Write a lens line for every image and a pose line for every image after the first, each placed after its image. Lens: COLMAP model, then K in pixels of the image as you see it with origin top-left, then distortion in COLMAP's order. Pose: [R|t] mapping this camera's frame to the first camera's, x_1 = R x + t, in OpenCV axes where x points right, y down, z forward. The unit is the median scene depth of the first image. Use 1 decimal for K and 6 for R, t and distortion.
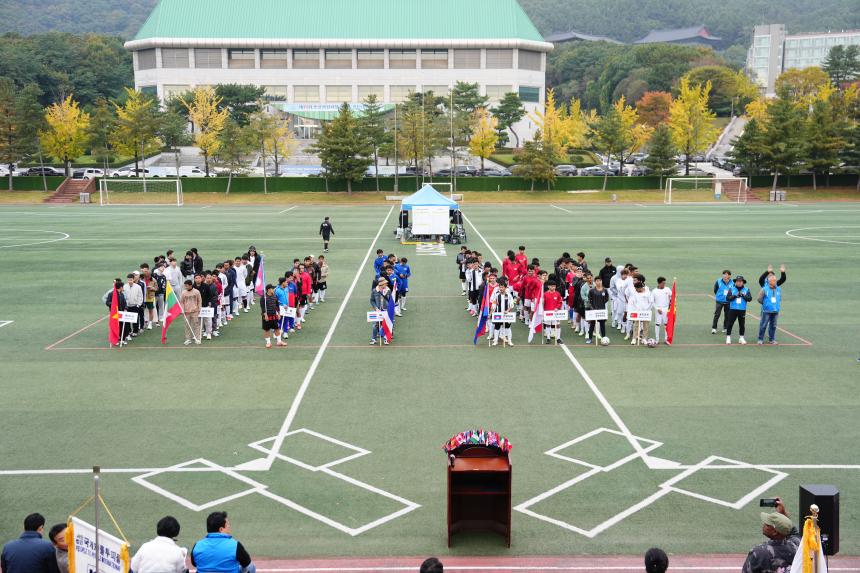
lens RADIAL K [[813.2, 0, 426.8], [0, 813.2, 297.5], [0, 0, 1]] dist [-0.011197, 0.023241]
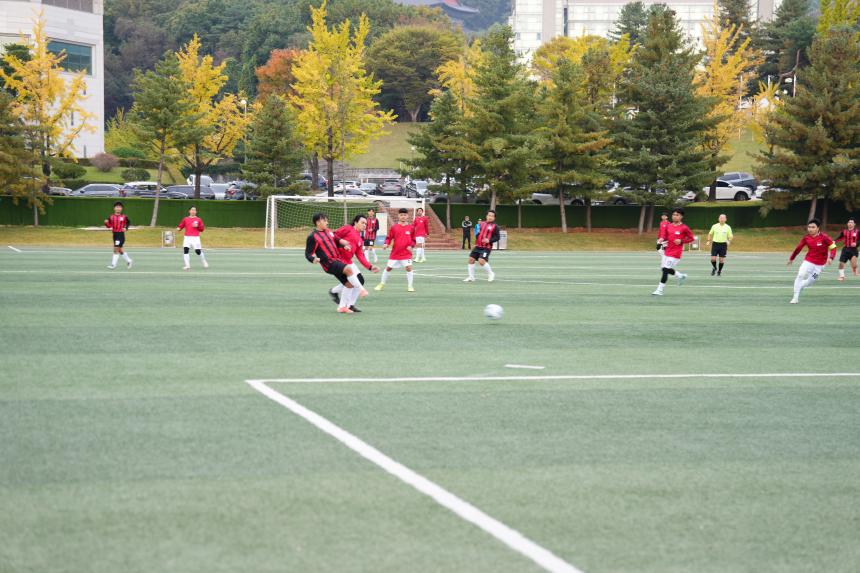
lens RADIAL K [[1577.9, 0, 425.3], [0, 1577.9, 294.3], [0, 0, 1]] dist [0.239142, 0.138796]
pose [[0.949567, 0.001773, 0.313558, 0.074424], [0.032899, 0.993901, -0.105251, 0.010871], [-0.311832, 0.110259, 0.943718, 0.075260]]
